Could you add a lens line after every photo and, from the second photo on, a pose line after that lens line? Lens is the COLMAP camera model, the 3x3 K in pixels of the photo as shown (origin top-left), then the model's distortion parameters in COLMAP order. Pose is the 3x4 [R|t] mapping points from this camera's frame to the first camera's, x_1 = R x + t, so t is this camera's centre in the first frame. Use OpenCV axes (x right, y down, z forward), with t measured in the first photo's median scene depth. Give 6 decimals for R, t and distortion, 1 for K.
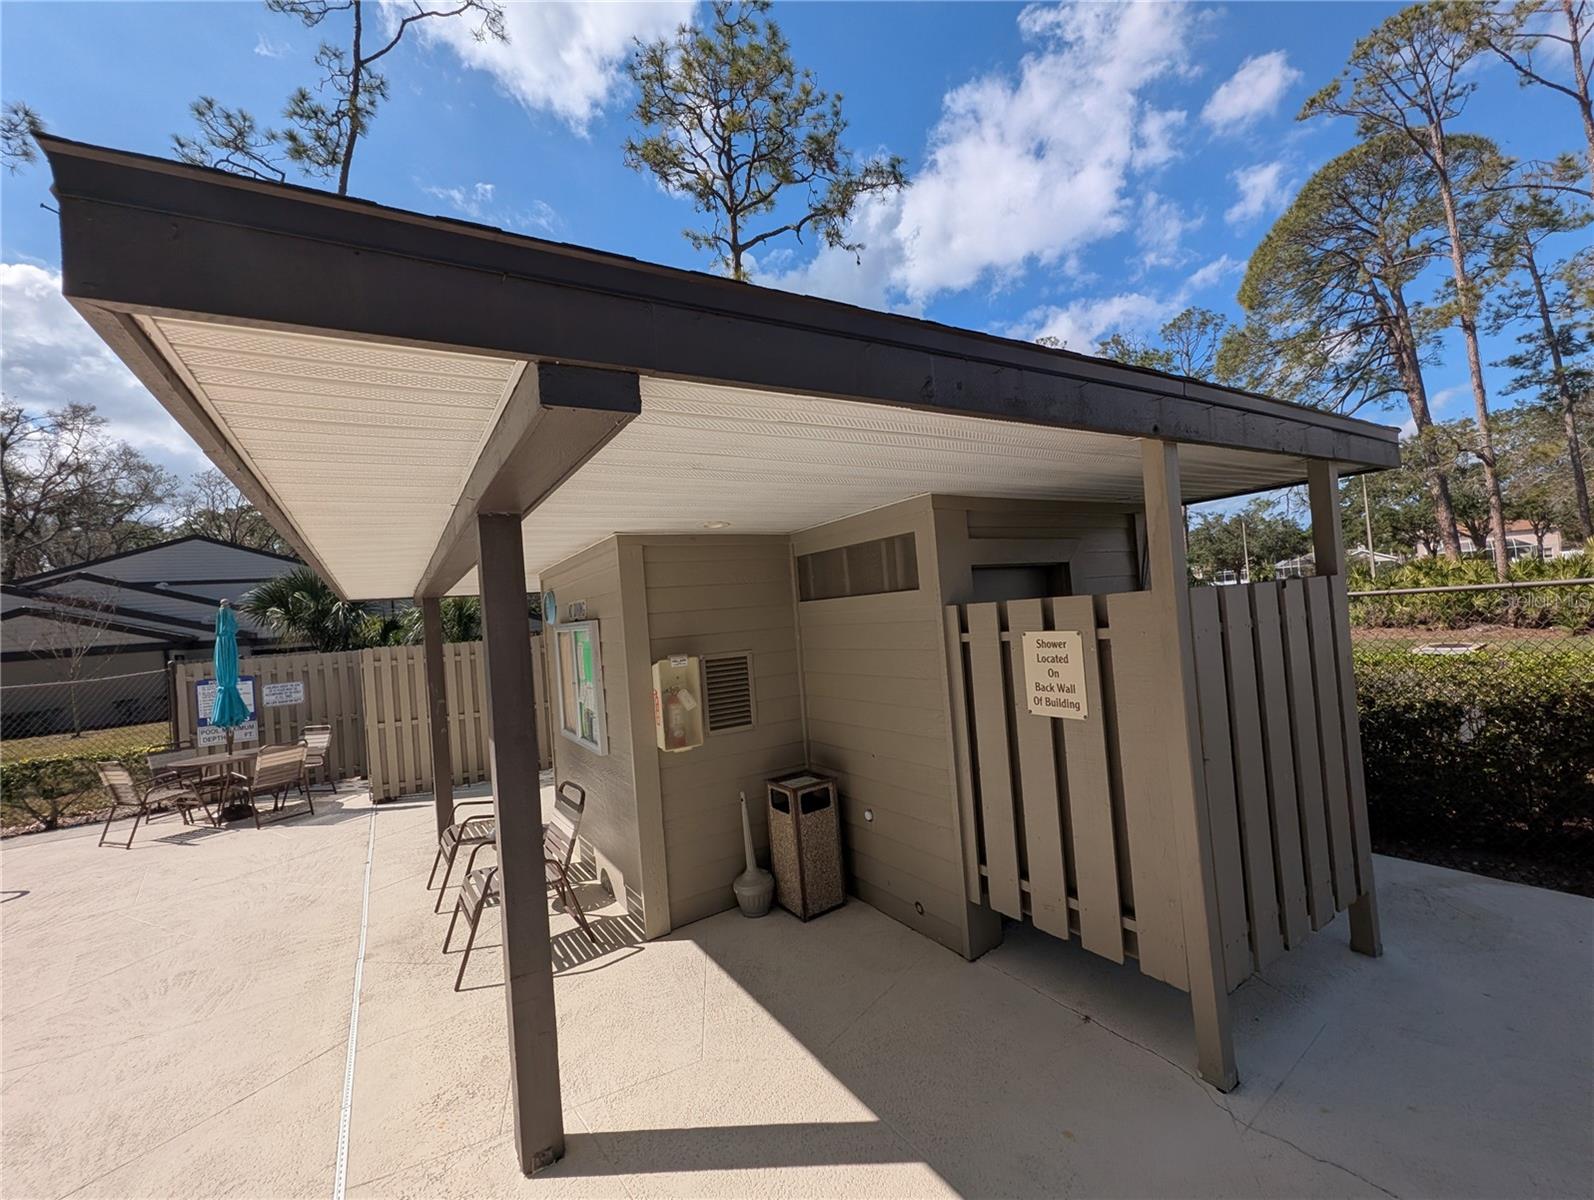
lens RADIAL K [[652.3, 0, 798.4], [0, 652.3, 602.2], [0, 0, 1]] dist [-0.003653, -0.000848]
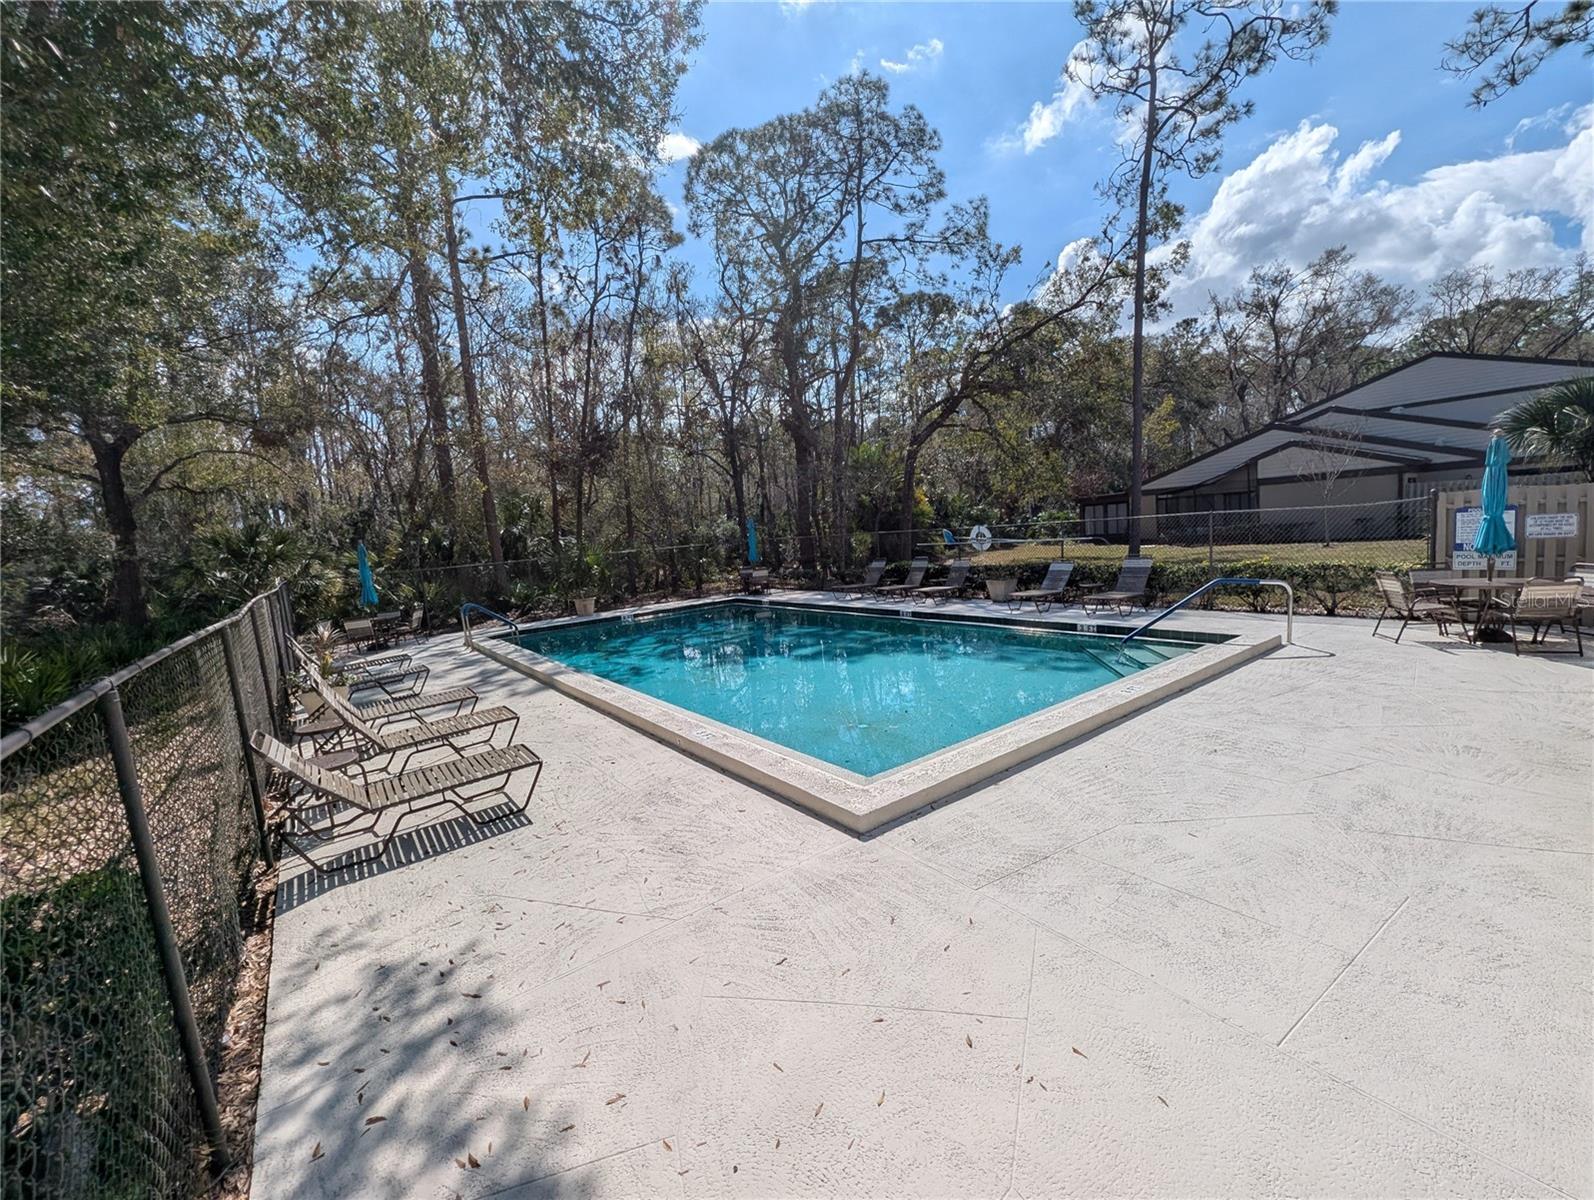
lens RADIAL K [[652.3, 0, 798.3], [0, 652.3, 598.3], [0, 0, 1]] dist [-0.003653, -0.000848]
pose [[0.079798, 0.178761, -0.980651, 0.062236], [0.089925, 0.978486, 0.185684, -0.029399], [0.992747, -0.103002, 0.062006, -0.157758]]
